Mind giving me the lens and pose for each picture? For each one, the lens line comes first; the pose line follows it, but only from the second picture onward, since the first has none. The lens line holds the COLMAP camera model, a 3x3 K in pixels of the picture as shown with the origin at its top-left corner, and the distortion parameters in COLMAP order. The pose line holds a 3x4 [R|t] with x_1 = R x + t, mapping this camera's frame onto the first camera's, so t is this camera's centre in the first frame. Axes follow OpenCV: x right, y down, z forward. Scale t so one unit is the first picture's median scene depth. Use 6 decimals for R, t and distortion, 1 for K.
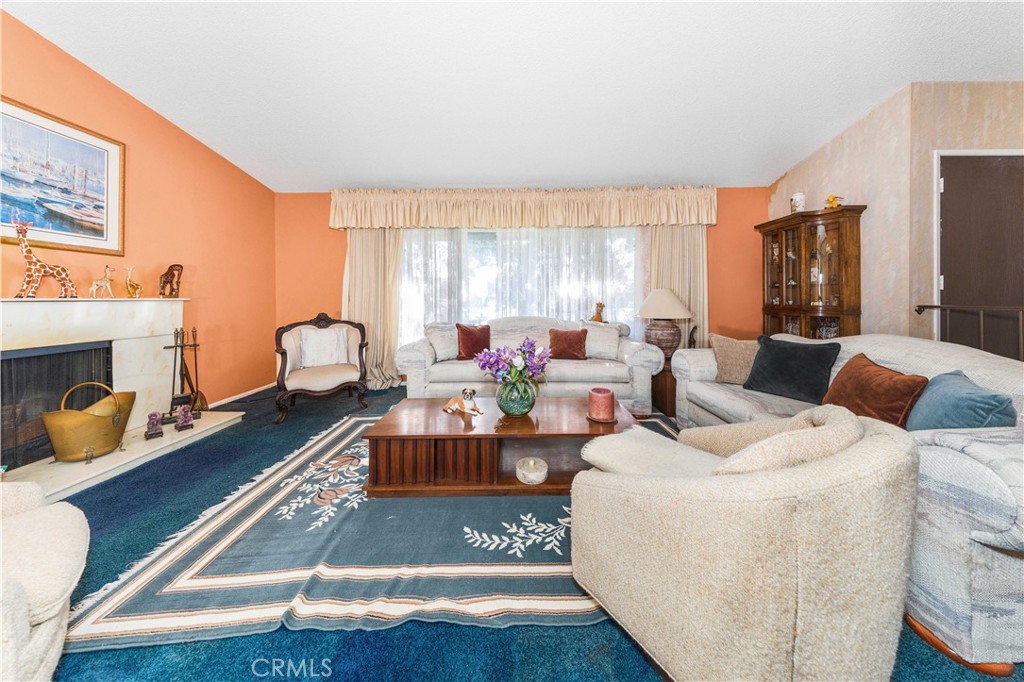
lens RADIAL K [[292.0, 0, 513.4], [0, 292.0, 339.0], [0, 0, 1]] dist [0.020541, -0.007039]
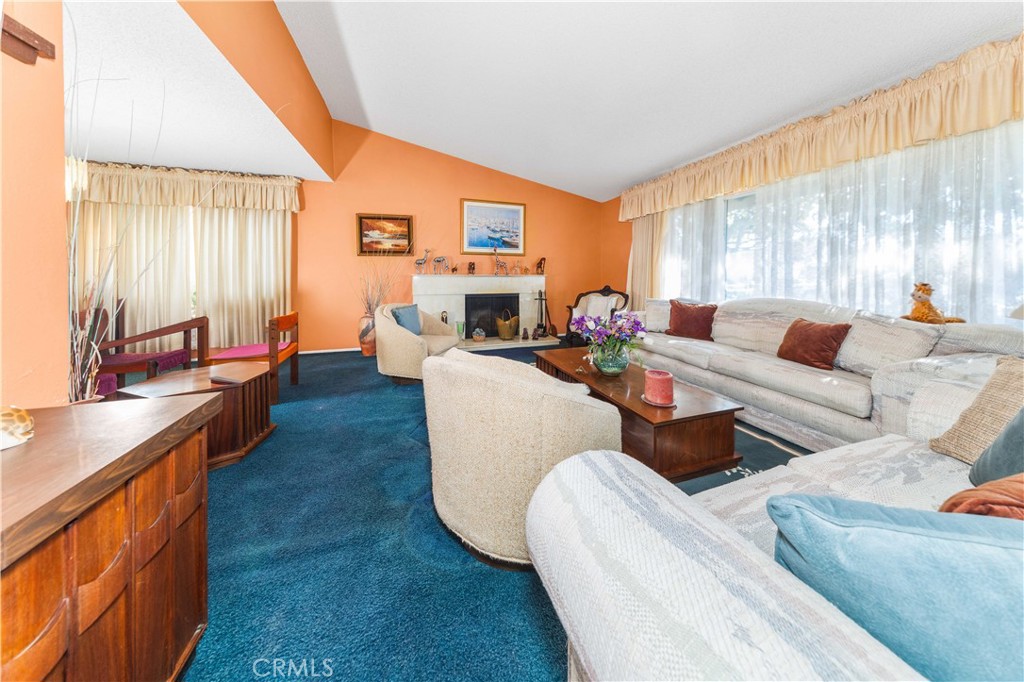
lens RADIAL K [[292.0, 0, 513.4], [0, 292.0, 339.0], [0, 0, 1]] dist [0.020541, -0.007039]
pose [[0.352386, 0.202538, -0.913675, 0.673511], [-0.128672, 0.977514, 0.167063, -0.019352], [0.926967, 0.058694, 0.370524, 0.113888]]
